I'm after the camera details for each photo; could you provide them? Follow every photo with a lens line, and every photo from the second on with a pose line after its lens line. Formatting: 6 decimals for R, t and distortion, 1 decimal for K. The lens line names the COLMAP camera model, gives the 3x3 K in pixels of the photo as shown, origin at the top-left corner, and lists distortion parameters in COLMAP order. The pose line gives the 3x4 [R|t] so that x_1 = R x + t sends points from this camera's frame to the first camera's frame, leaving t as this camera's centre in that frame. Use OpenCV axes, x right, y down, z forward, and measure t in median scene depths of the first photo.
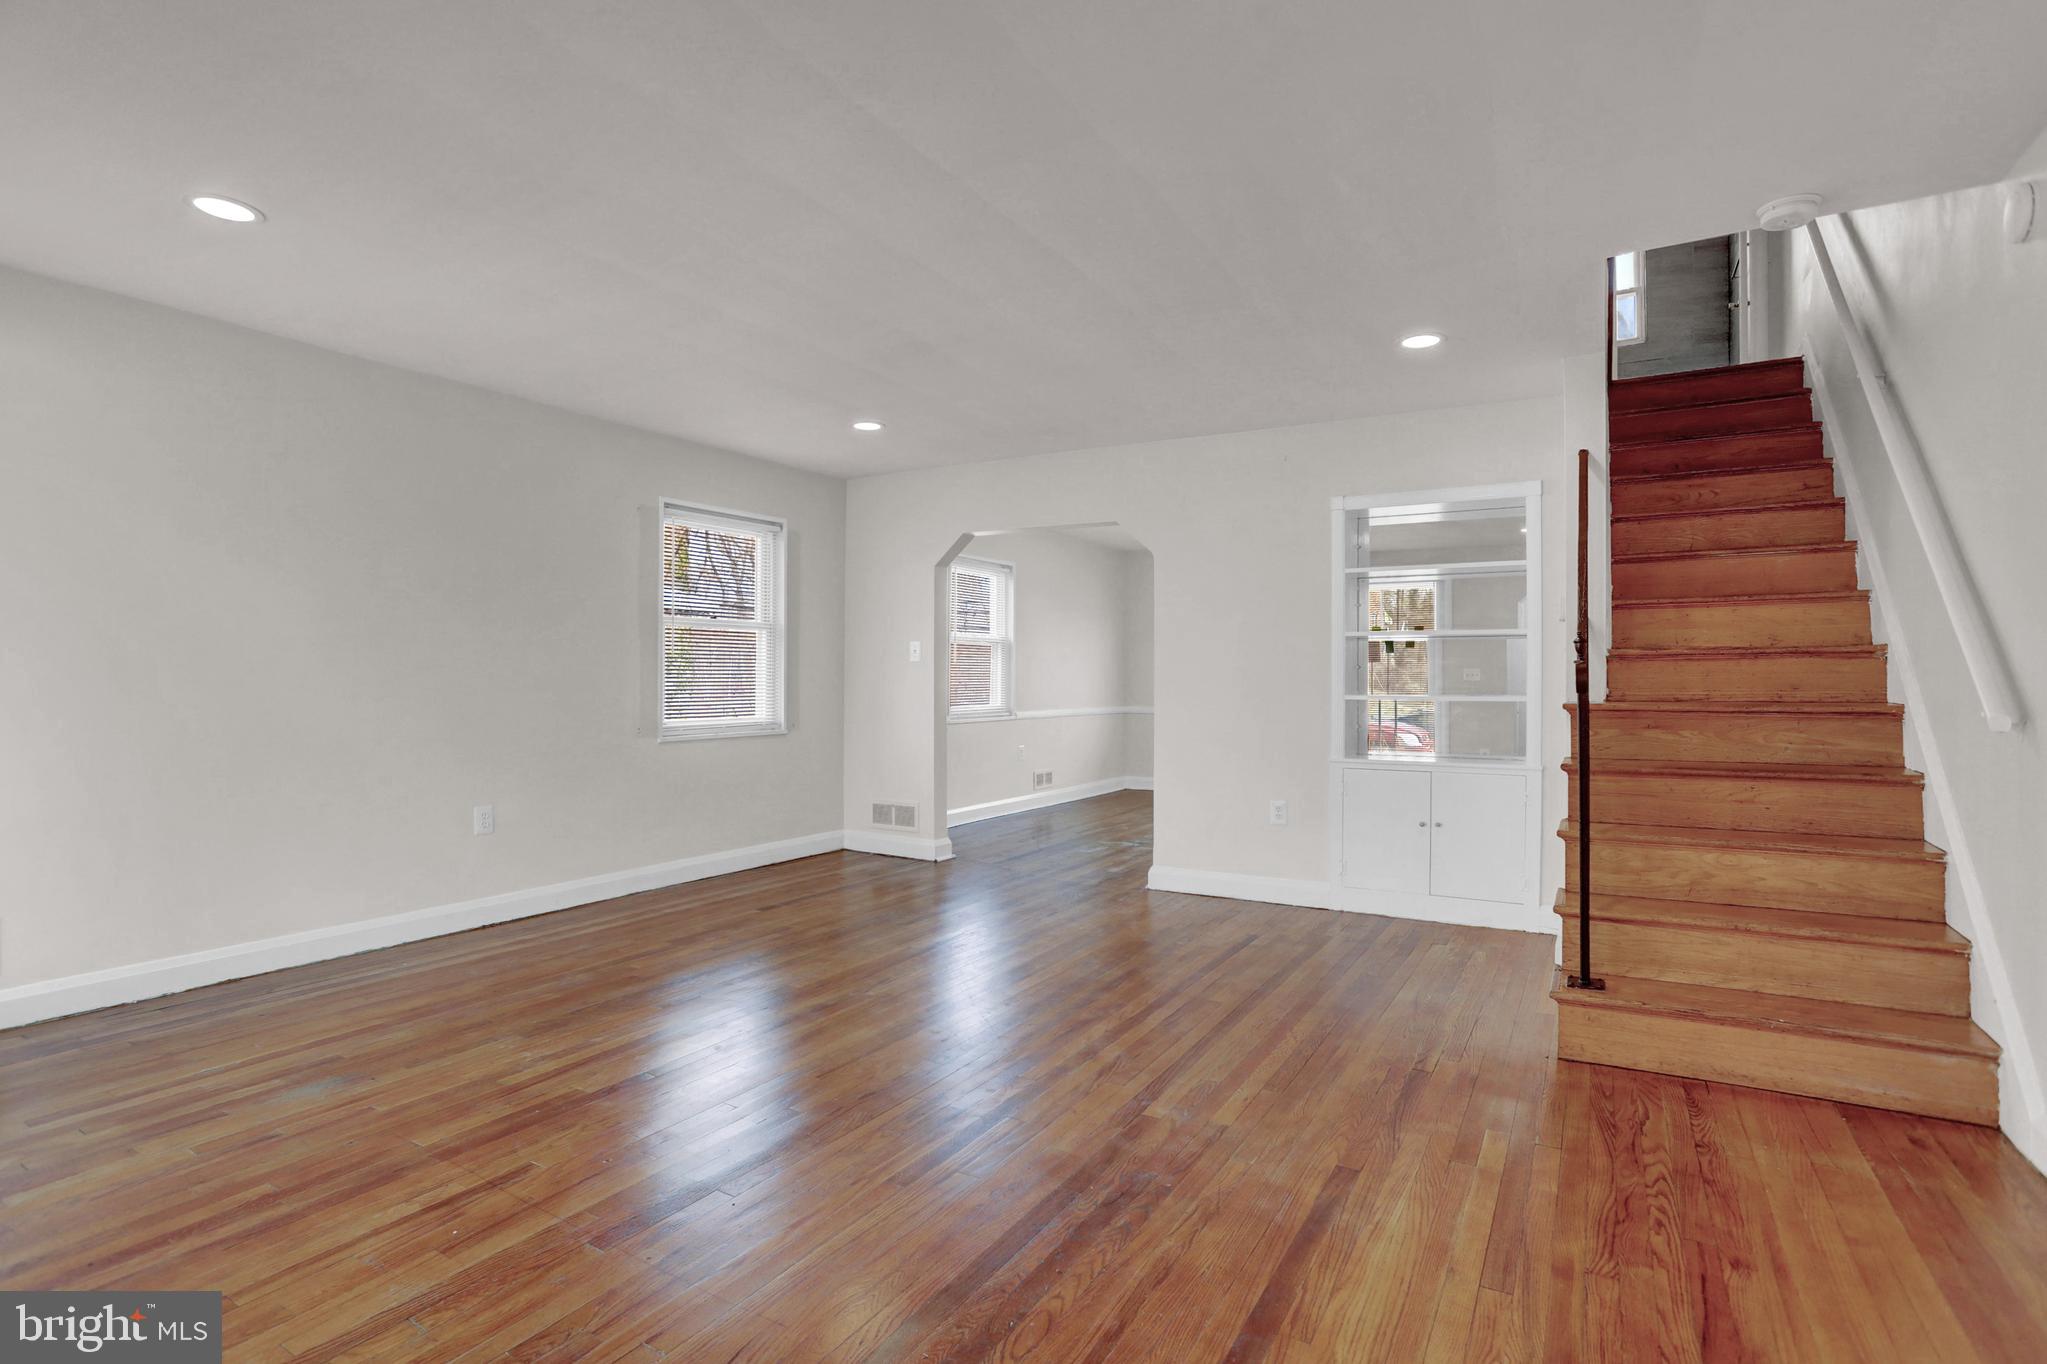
lens RADIAL K [[998.0, 0, 1023.5], [0, 998.0, 682.0], [0, 0, 1]] dist [-0.057299, 0.025054]
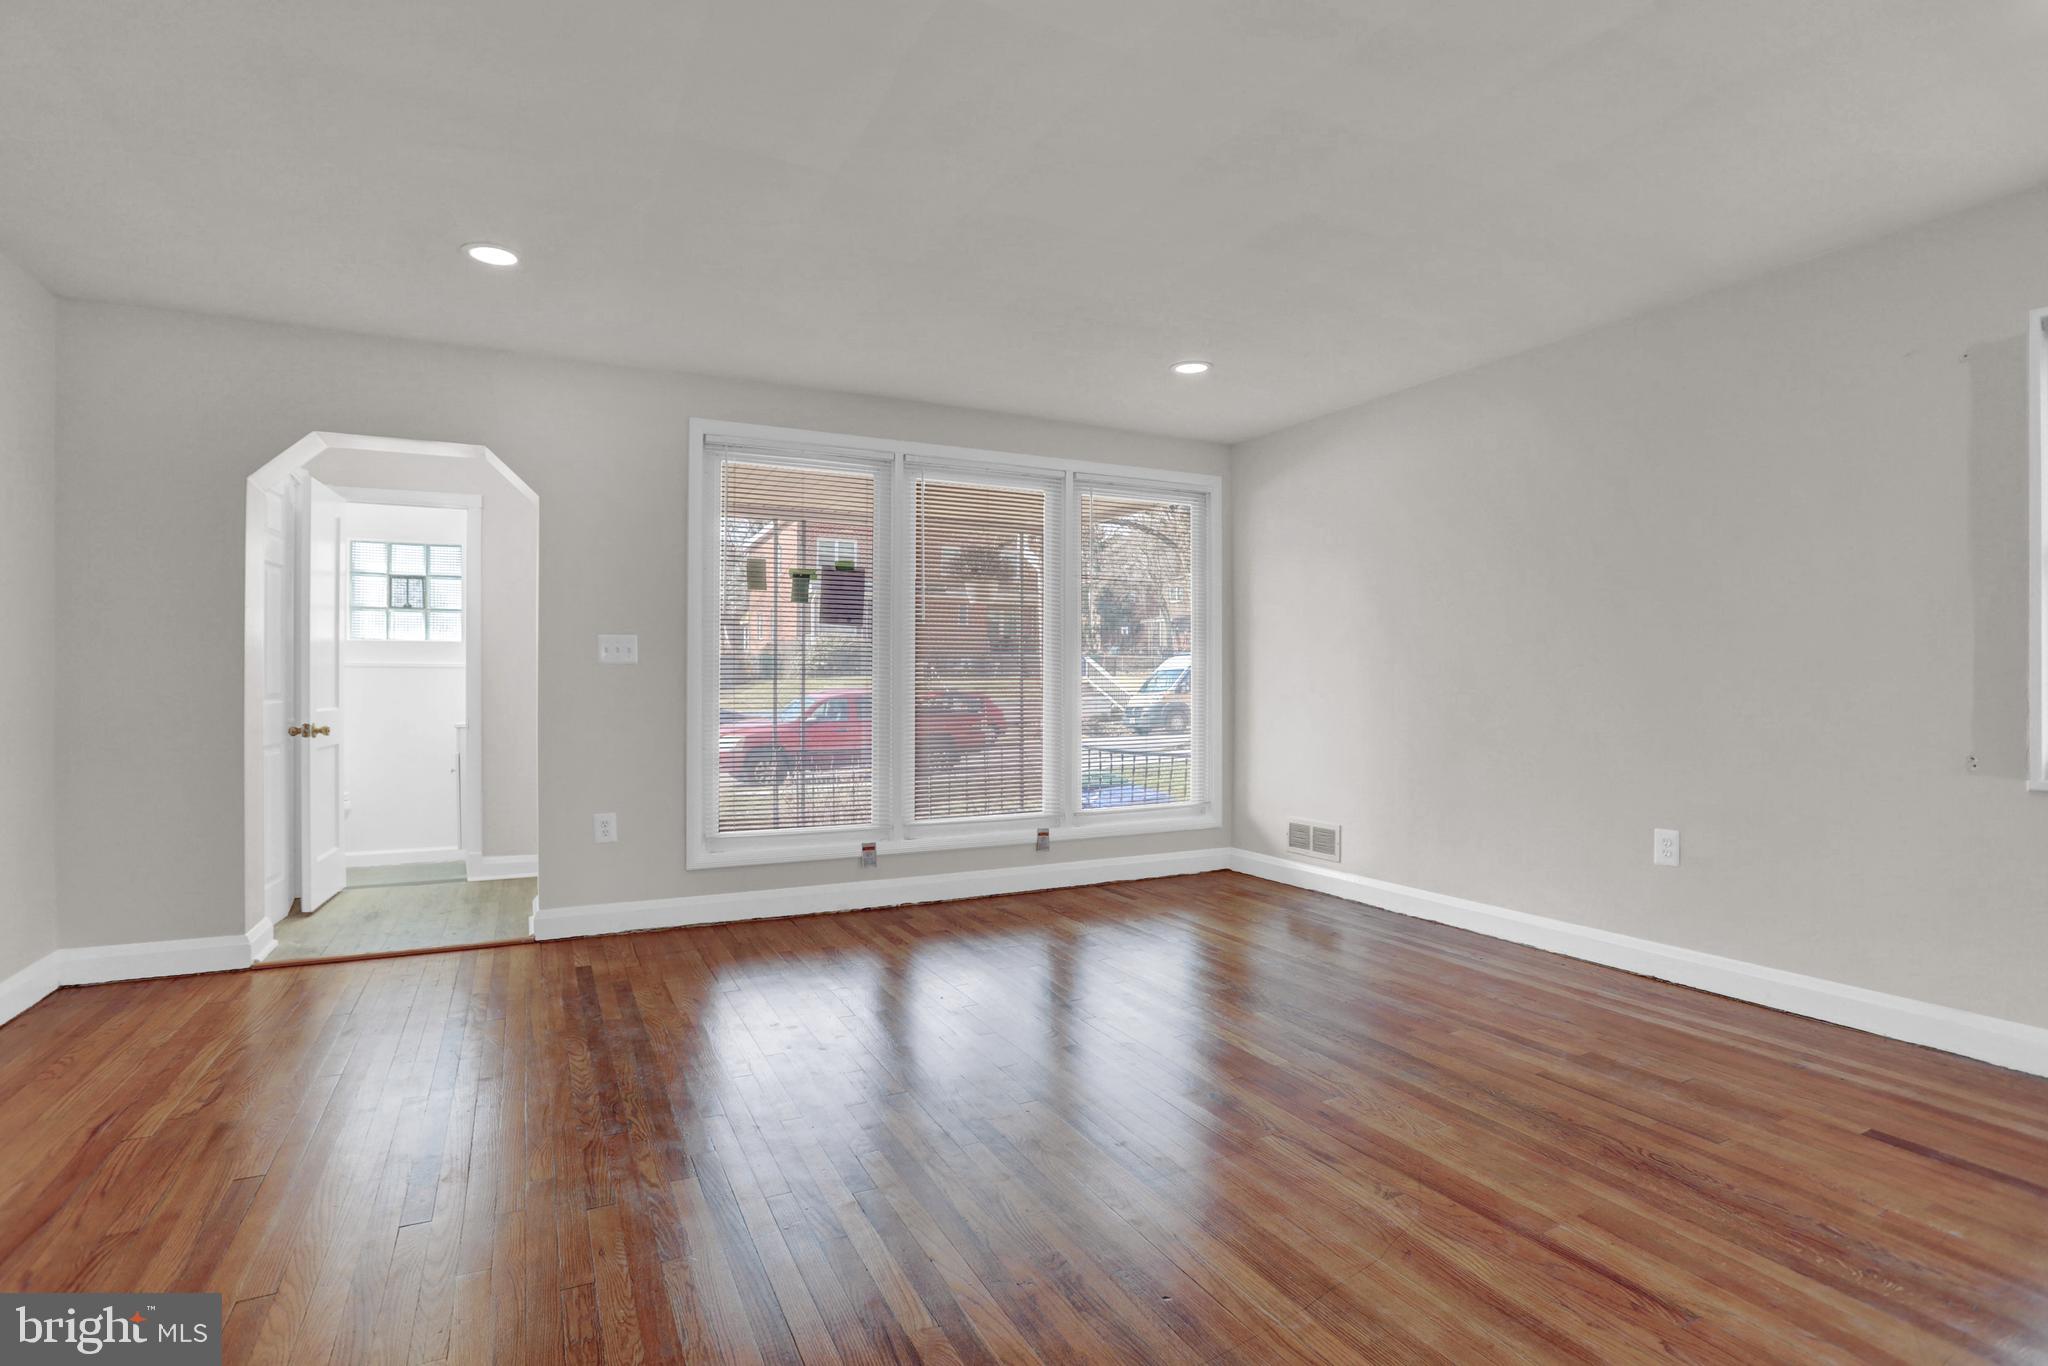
lens RADIAL K [[998.4, 0, 1024.0], [0, 998.4, 683.0], [0, 0, 1]] dist [-0.057299, 0.025054]
pose [[-0.534857, -0.000540, -0.844942, 0.568298], [-0.000616, 1.000000, -0.000250, 0.011634], [0.844942, 0.000387, -0.534857, 1.409142]]
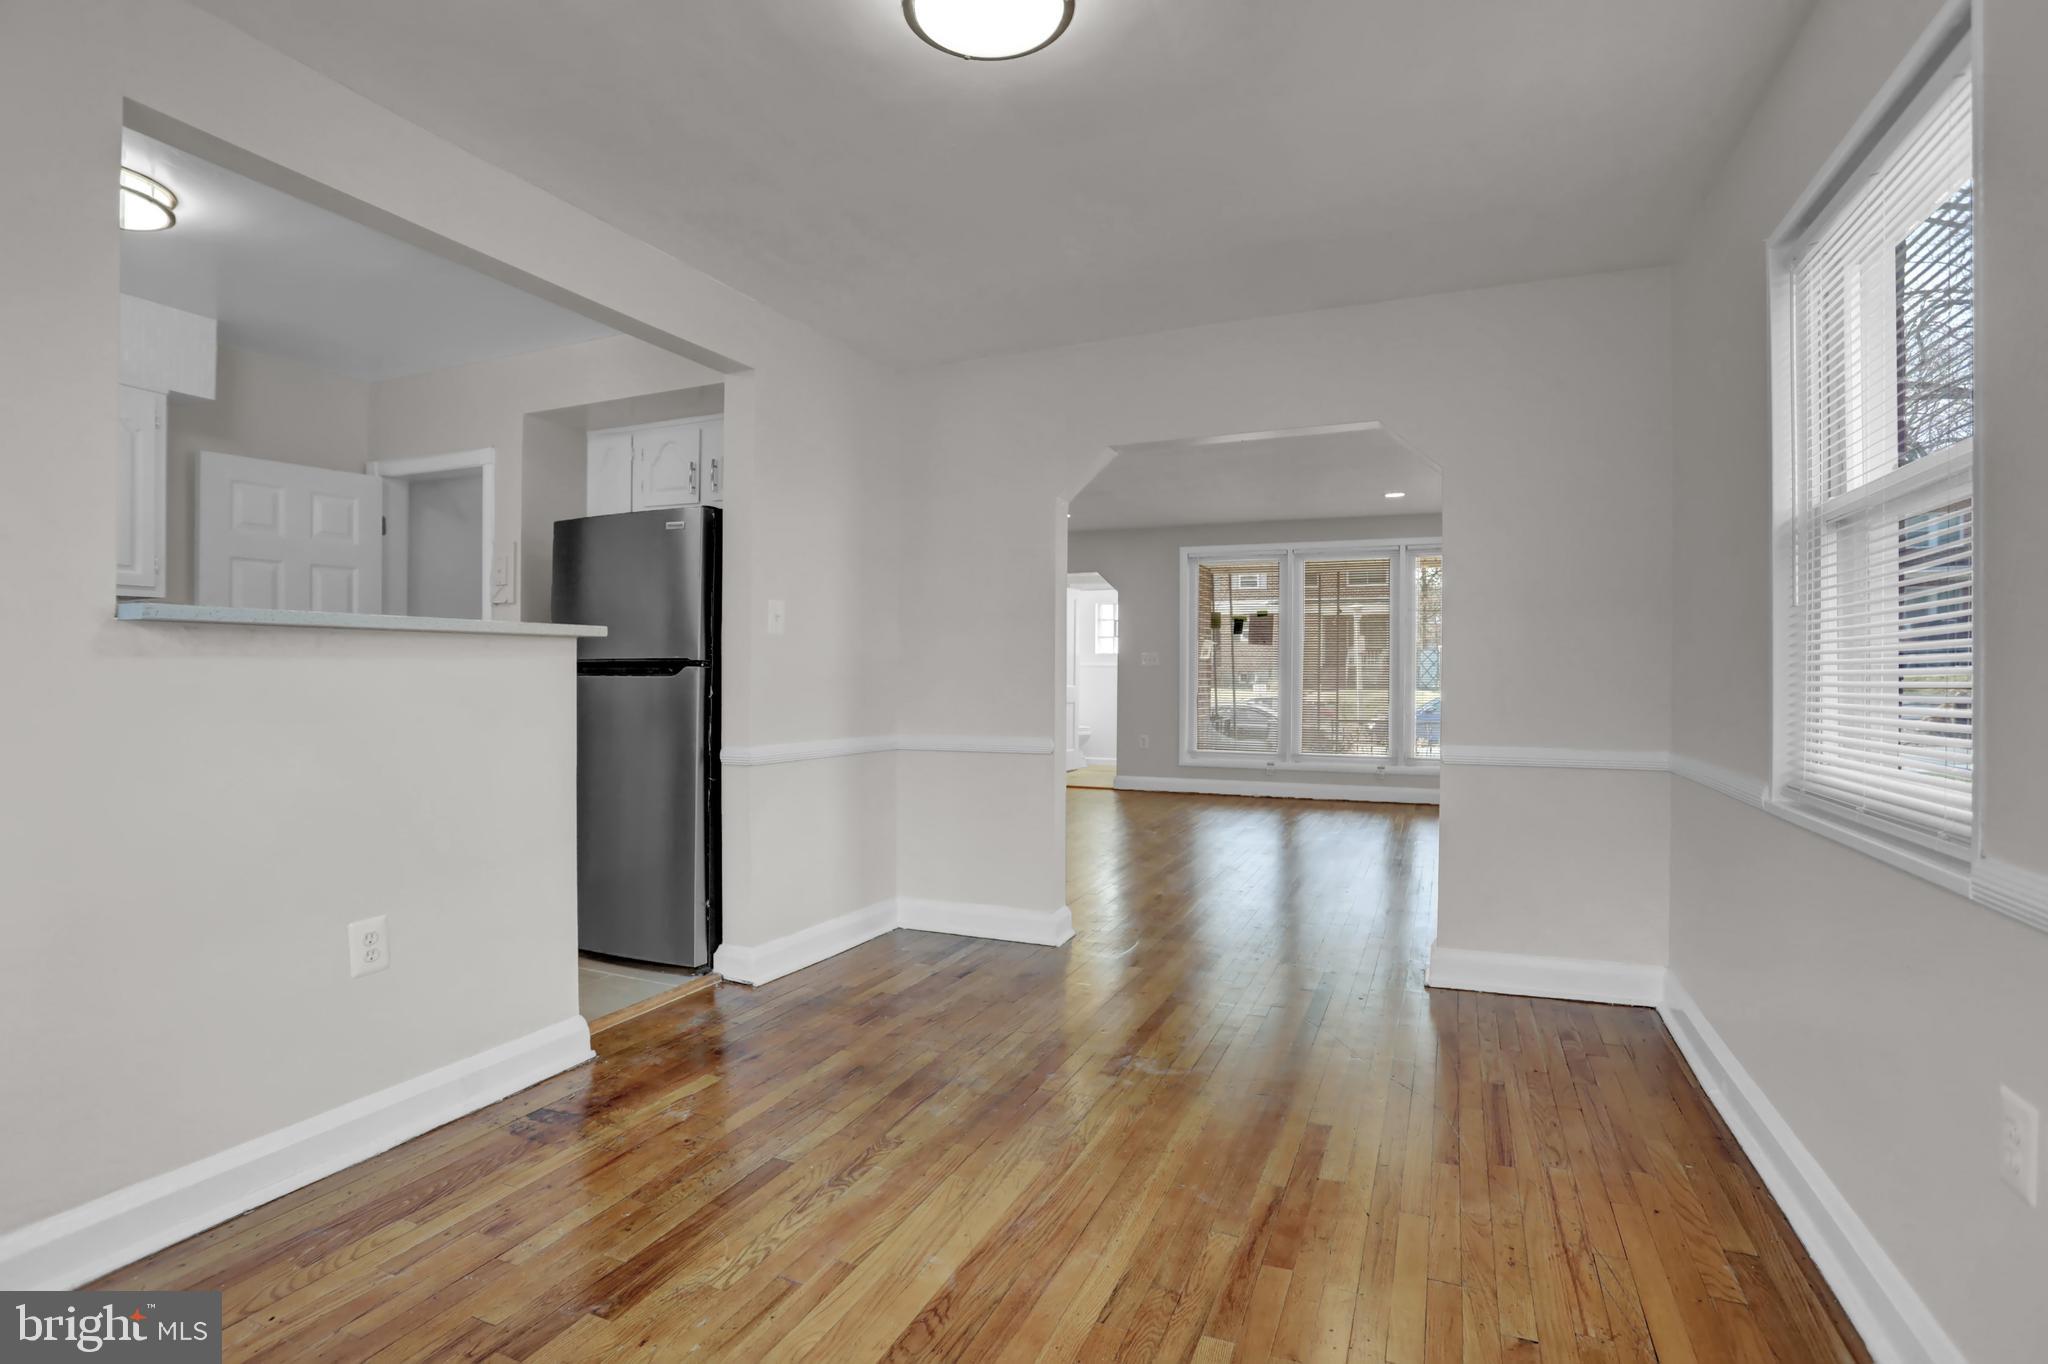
lens RADIAL K [[989.0, 0, 1028.4], [0, 989.0, 684.6], [0, 0, 1]] dist [-0.070127, 0.027769]
pose [[-0.991094, -0.004620, -0.133081, 0.469615], [-0.005871, 0.999942, 0.009007, 0.014161], [0.133031, 0.009708, -0.991064, 3.105559]]
